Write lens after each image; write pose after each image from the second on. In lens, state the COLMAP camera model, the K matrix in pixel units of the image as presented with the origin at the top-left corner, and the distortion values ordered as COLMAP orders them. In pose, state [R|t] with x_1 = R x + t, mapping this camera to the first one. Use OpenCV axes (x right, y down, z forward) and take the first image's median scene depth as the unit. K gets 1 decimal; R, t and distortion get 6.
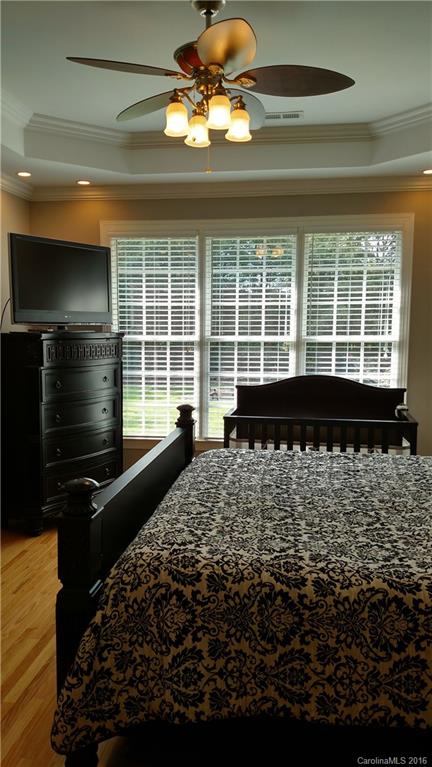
lens RADIAL K [[605.8, 0, 216.2], [0, 605.8, 402.7], [0, 0, 1]] dist [0.056863, -0.108177]
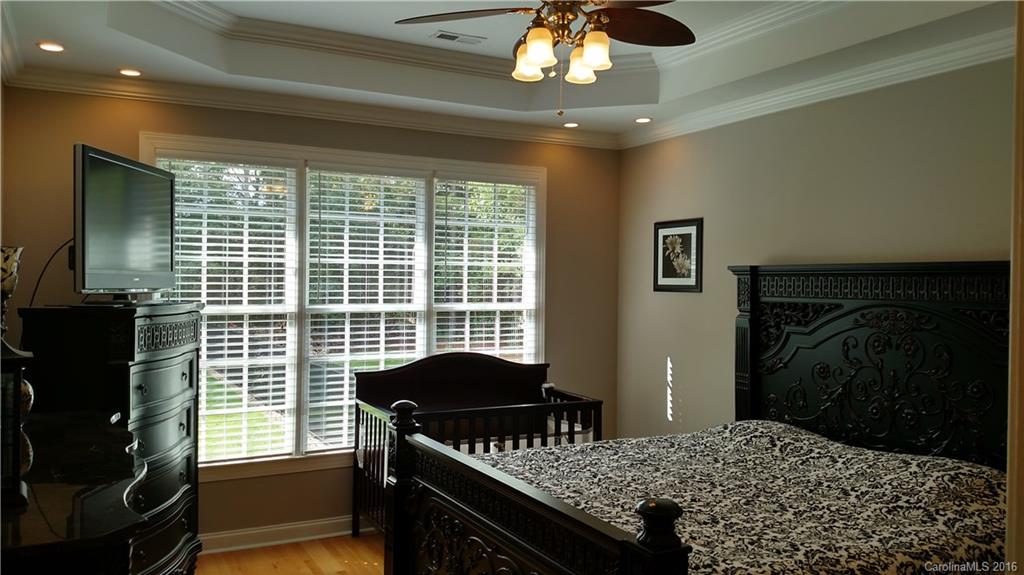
lens RADIAL K [[808.8, 0, 517.1], [0, 808.8, 282.0], [0, 0, 1]] dist [0.056863, -0.108177]
pose [[0.814003, 0.001782, 0.580858, -0.367644], [0.074883, 0.991329, -0.107981, -0.016678], [-0.576014, 0.131394, 0.806811, 0.094977]]
